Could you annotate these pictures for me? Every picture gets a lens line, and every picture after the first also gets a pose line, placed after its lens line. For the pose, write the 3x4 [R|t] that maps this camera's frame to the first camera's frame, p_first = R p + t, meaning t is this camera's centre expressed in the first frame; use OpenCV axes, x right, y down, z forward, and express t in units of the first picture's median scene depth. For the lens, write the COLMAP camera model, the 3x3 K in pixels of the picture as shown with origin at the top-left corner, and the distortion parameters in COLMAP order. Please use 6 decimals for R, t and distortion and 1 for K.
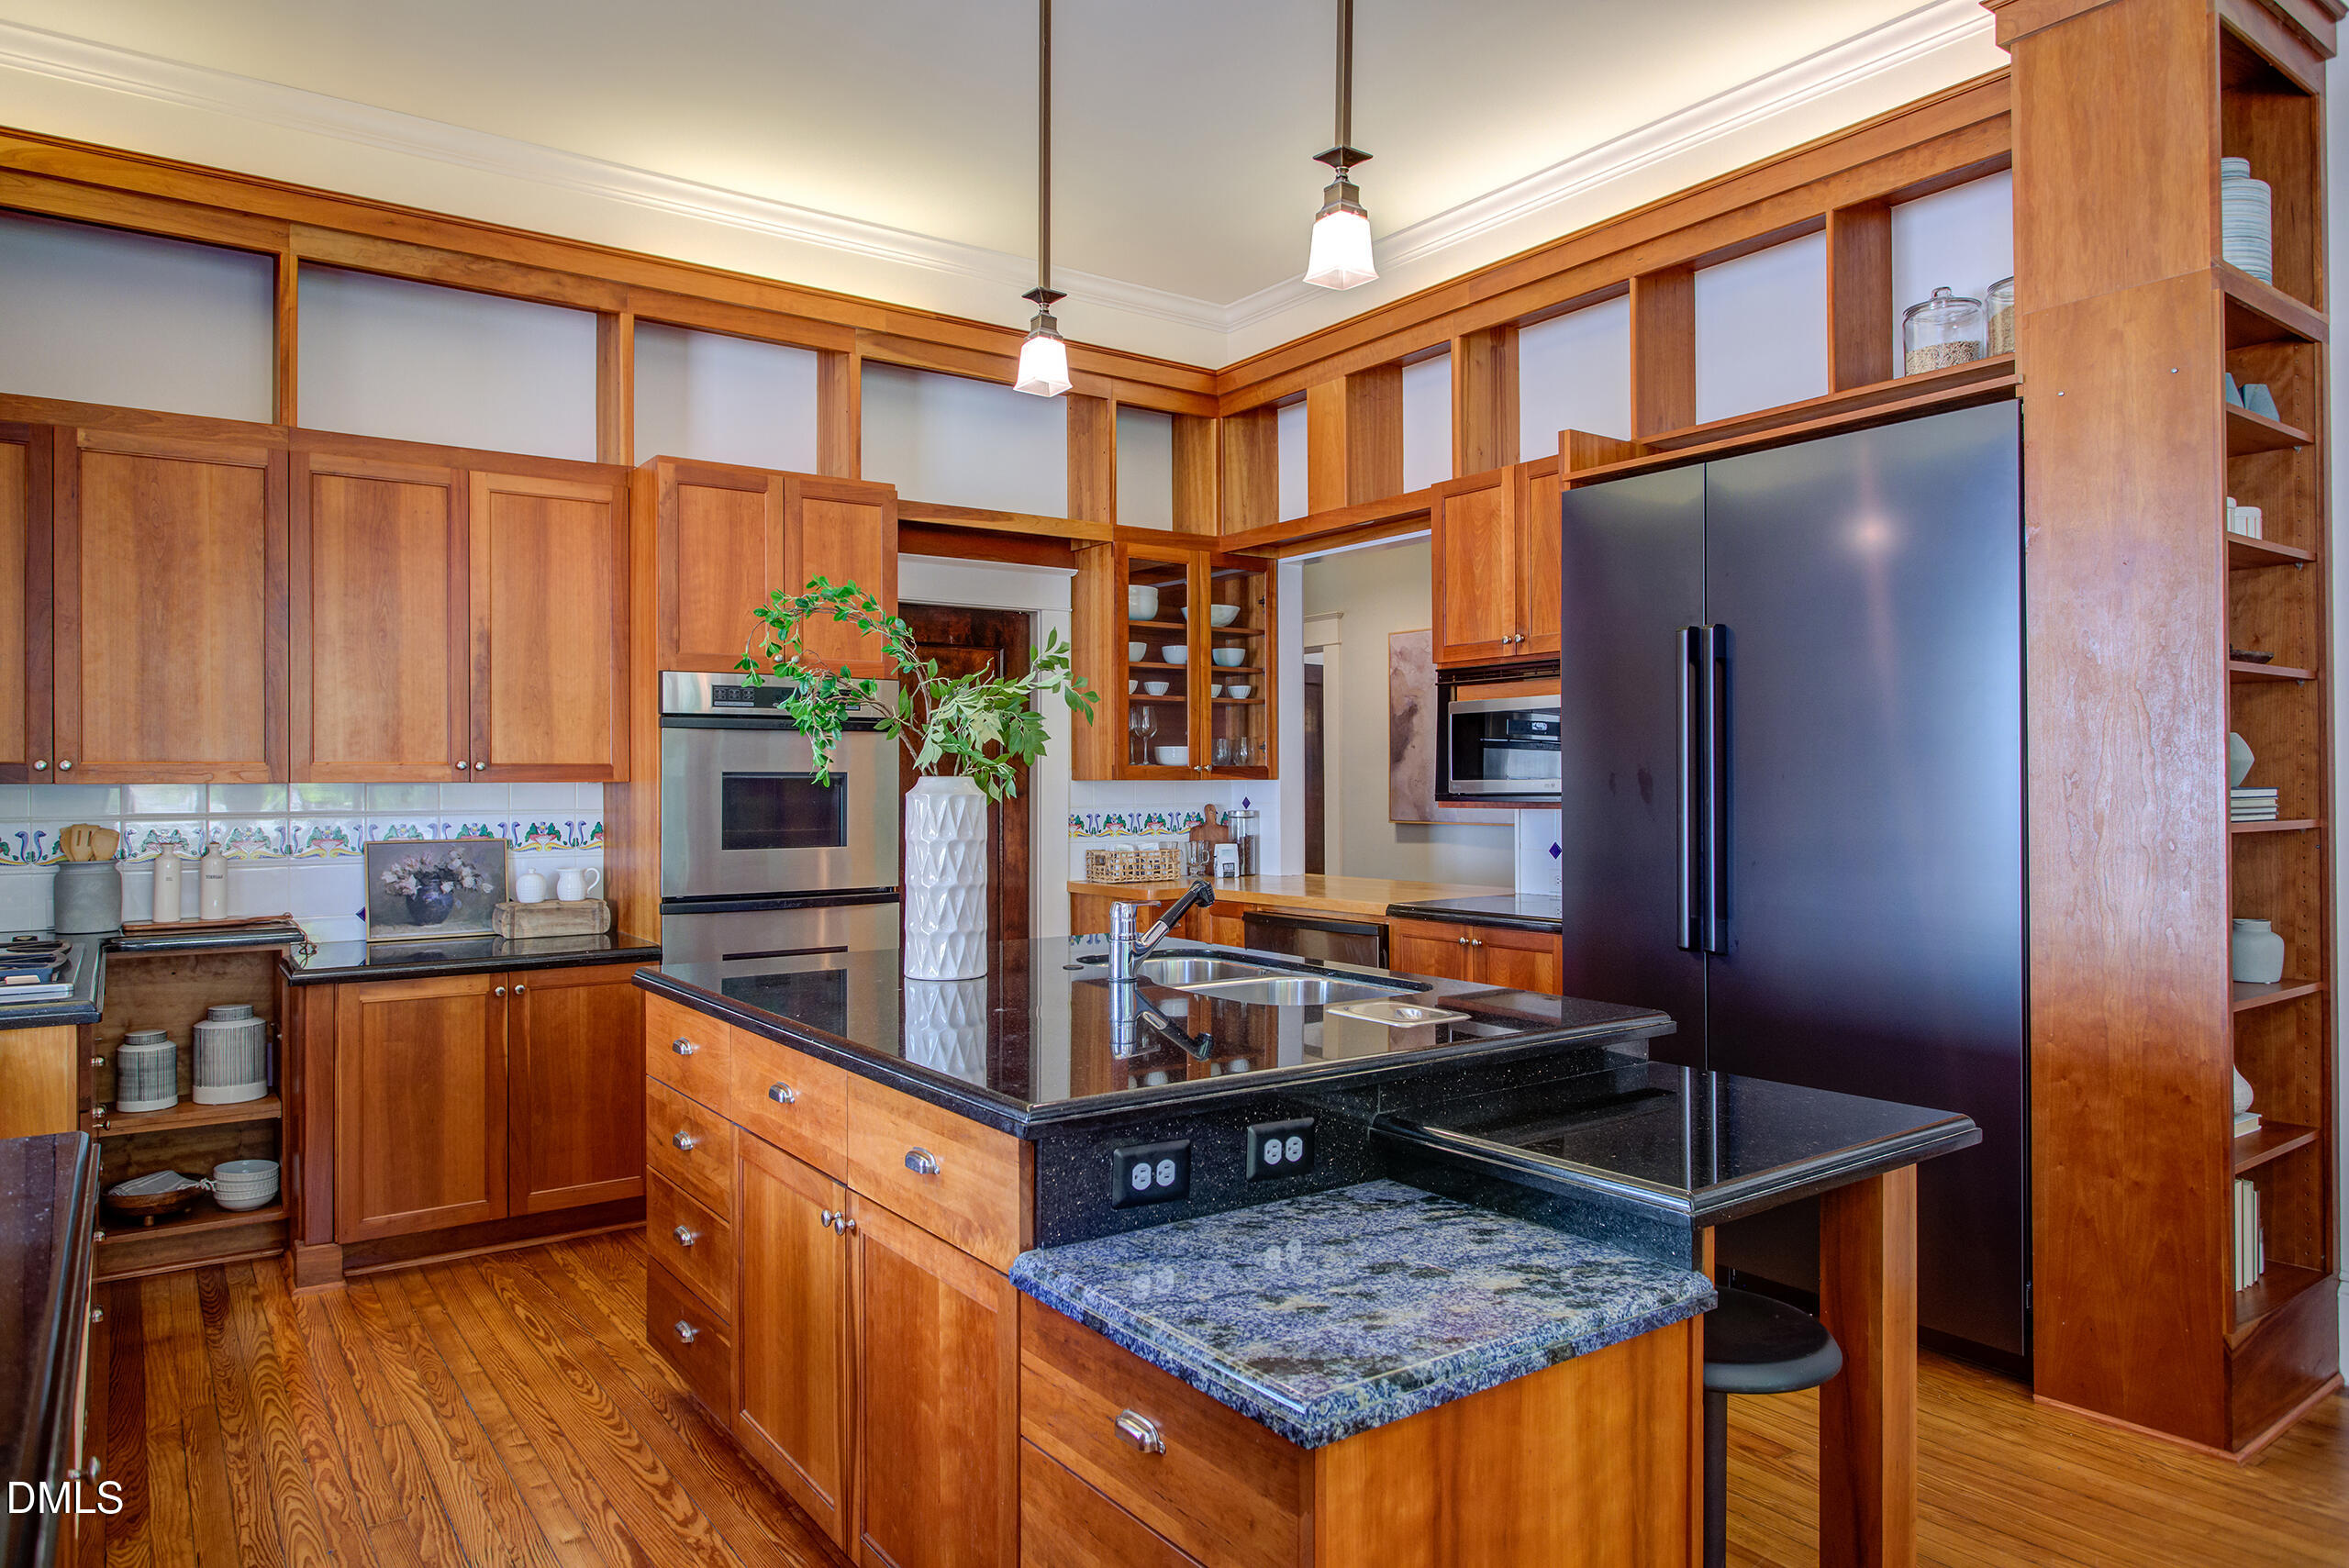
lens RADIAL K [[1475.9, 0, 1172.4], [0, 1475.9, 791.7], [0, 0, 1]] dist [0.007563, -0.000933]
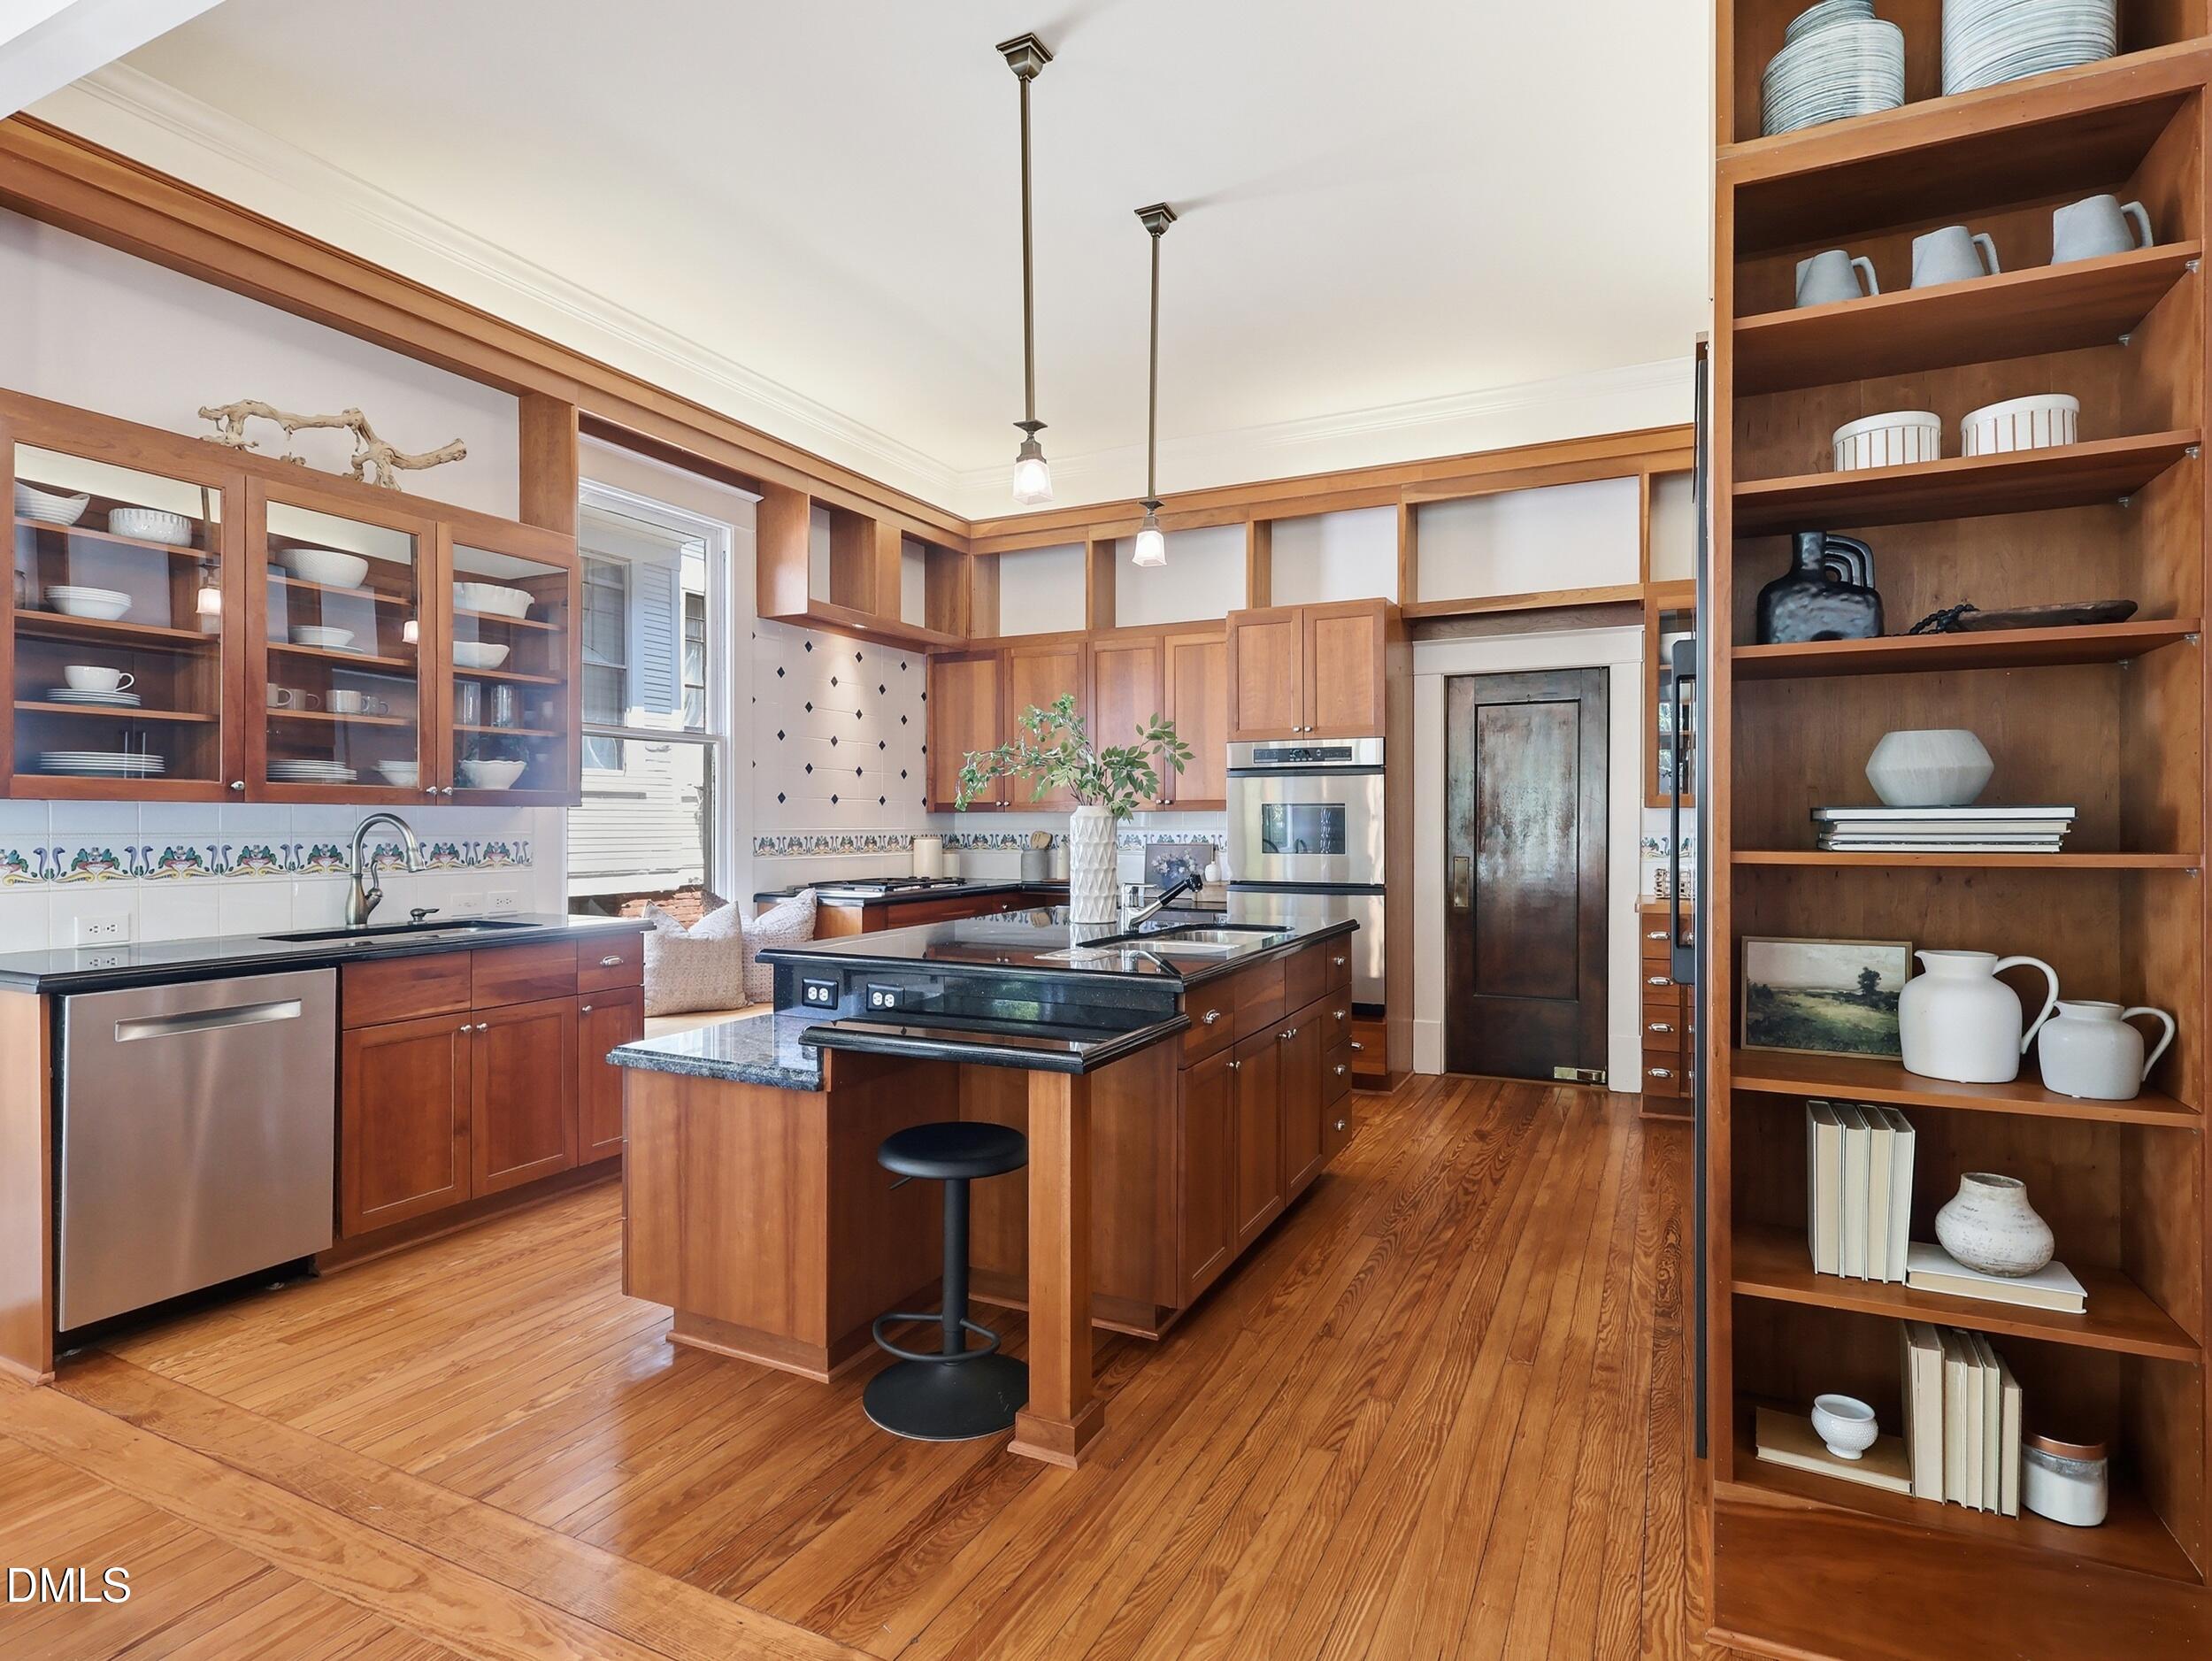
lens RADIAL K [[1183.0, 0, 1104.6], [0, 1183.0, 842.5], [0, 0, 1]] dist [0.001969, 0.000364]
pose [[0.472757, 0.019356, -0.880980, 0.594497], [-0.004587, 0.999799, 0.019505, 0.003301], [0.881181, -0.005180, 0.472751, 0.202846]]
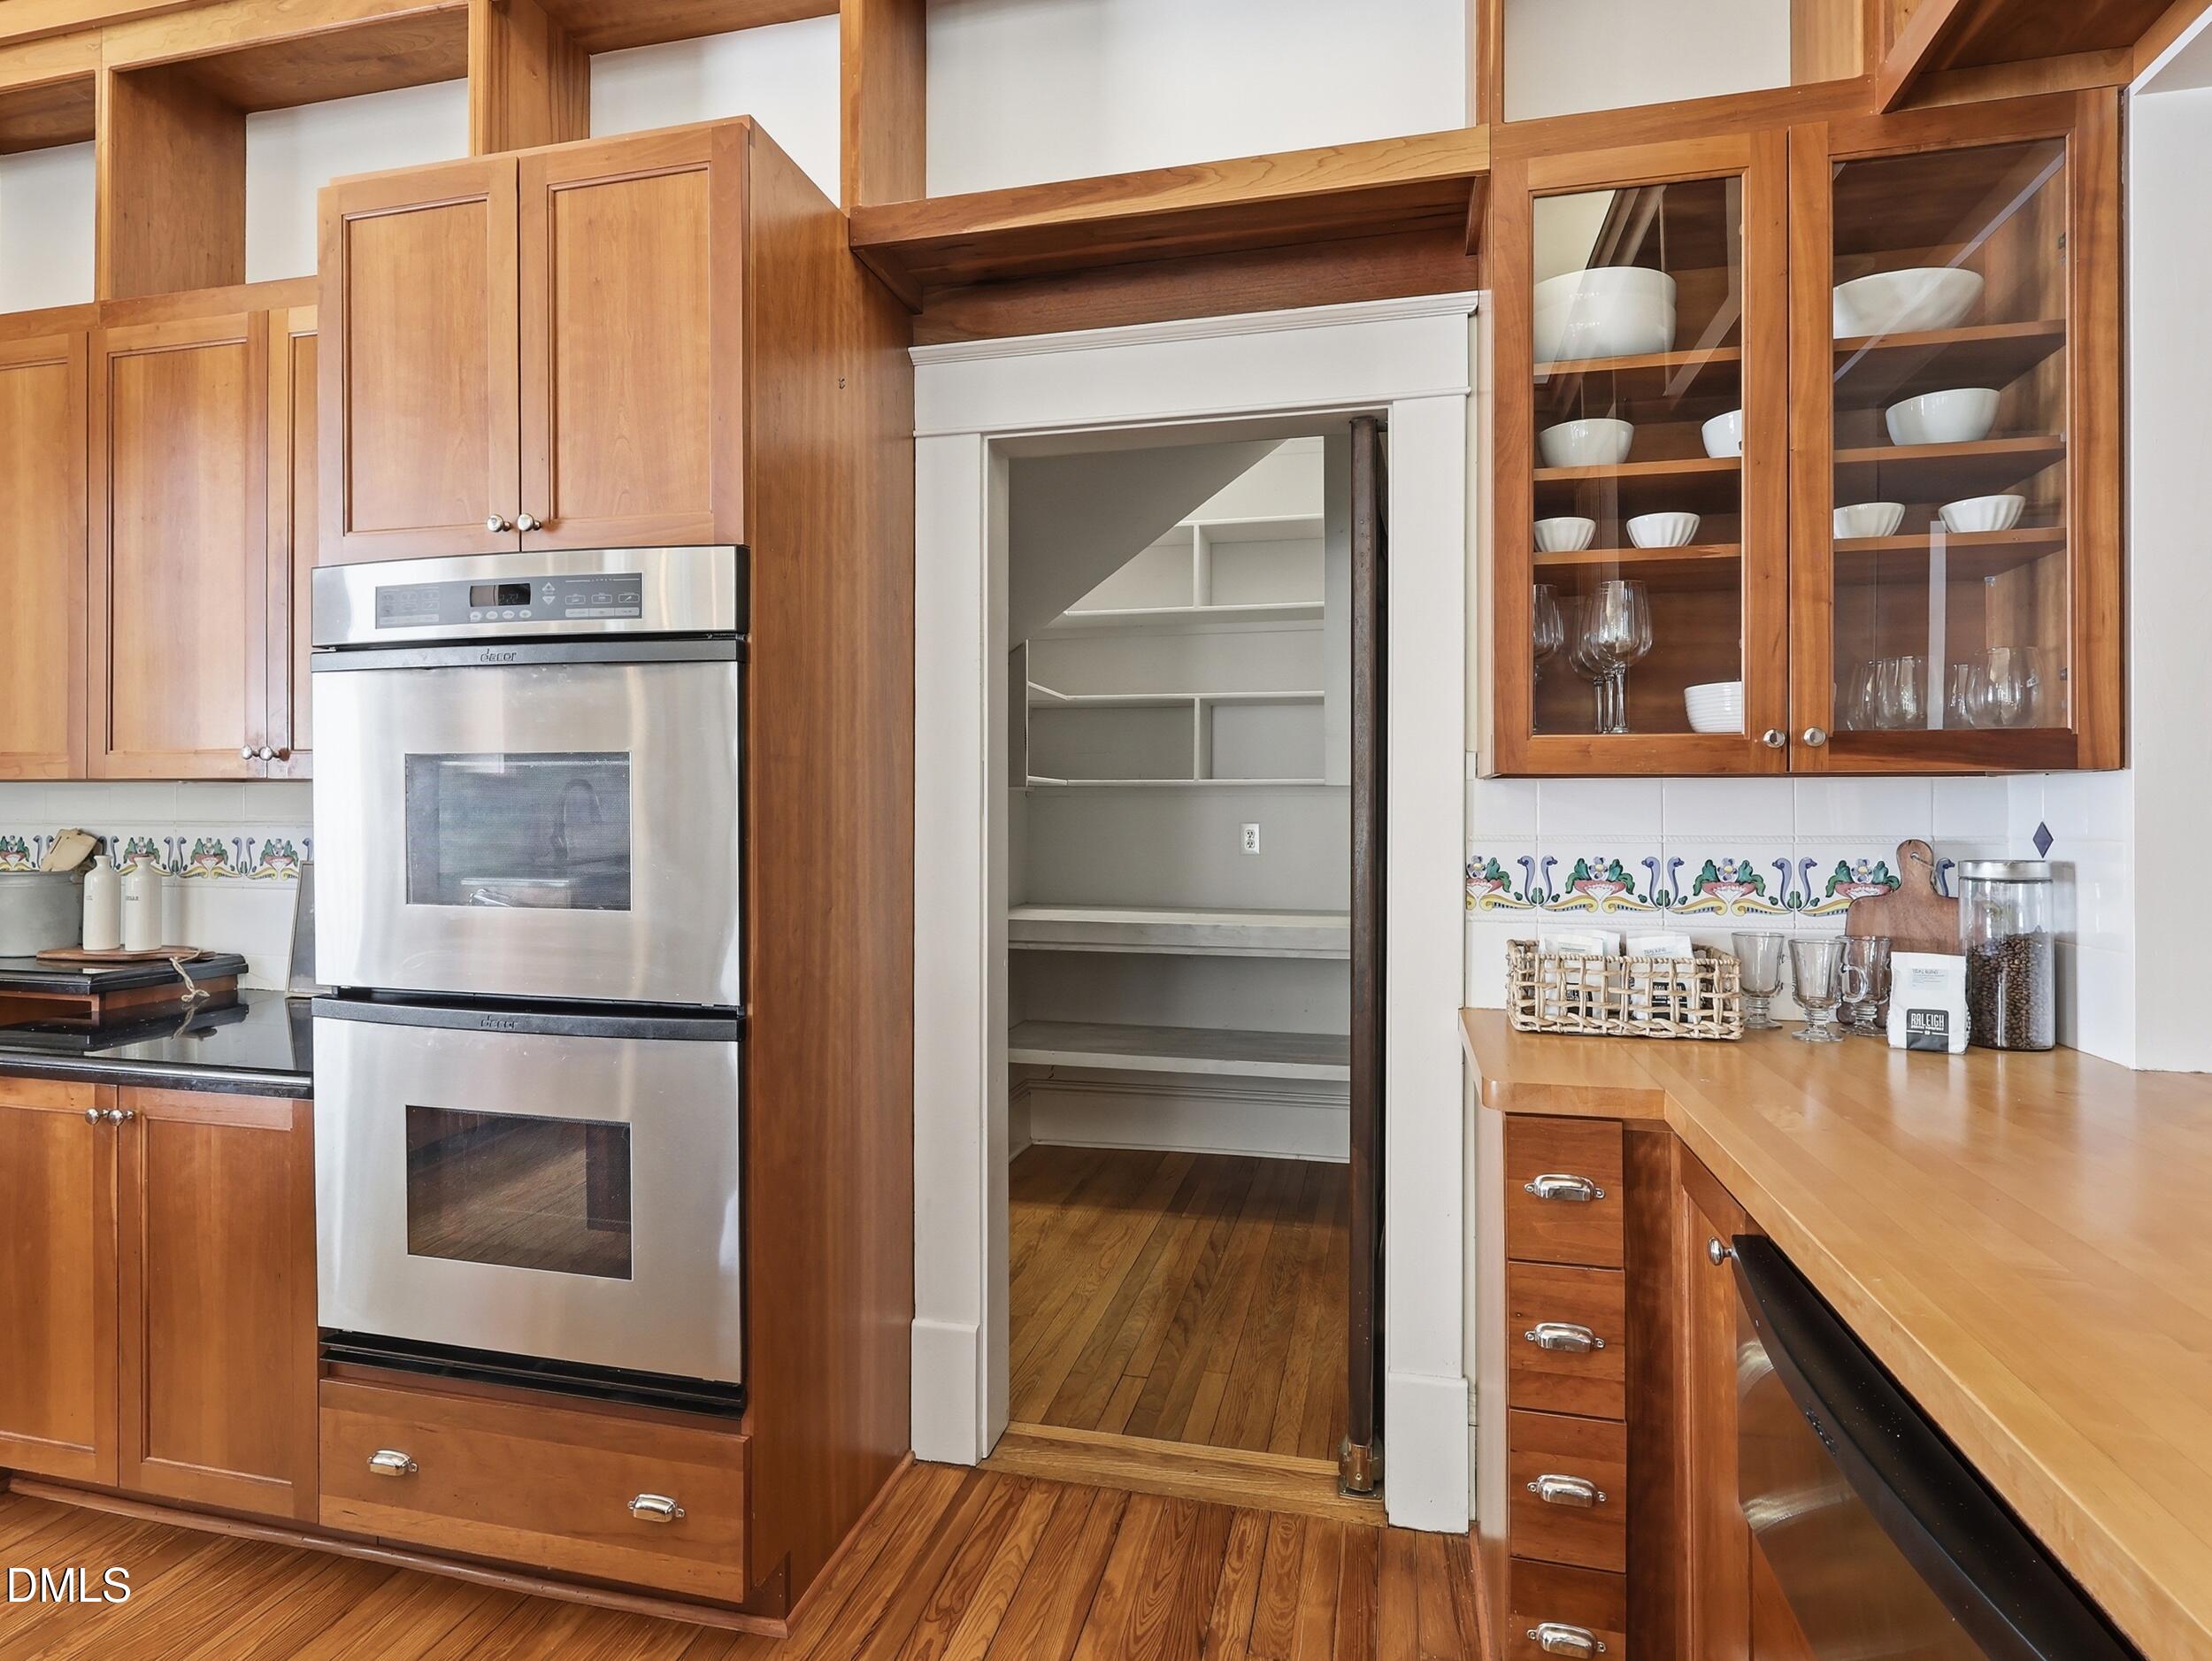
lens RADIAL K [[1183.0, 0, 1113.5], [0, 1183.0, 801.7], [0, 0, 1]] dist [0.001969, 0.000364]
pose [[0.647388, 0.000397, -0.762160, 0.141217], [-0.011111, 0.999899, -0.008917, 0.003975], [0.762079, 0.014241, 0.647327, 0.745771]]
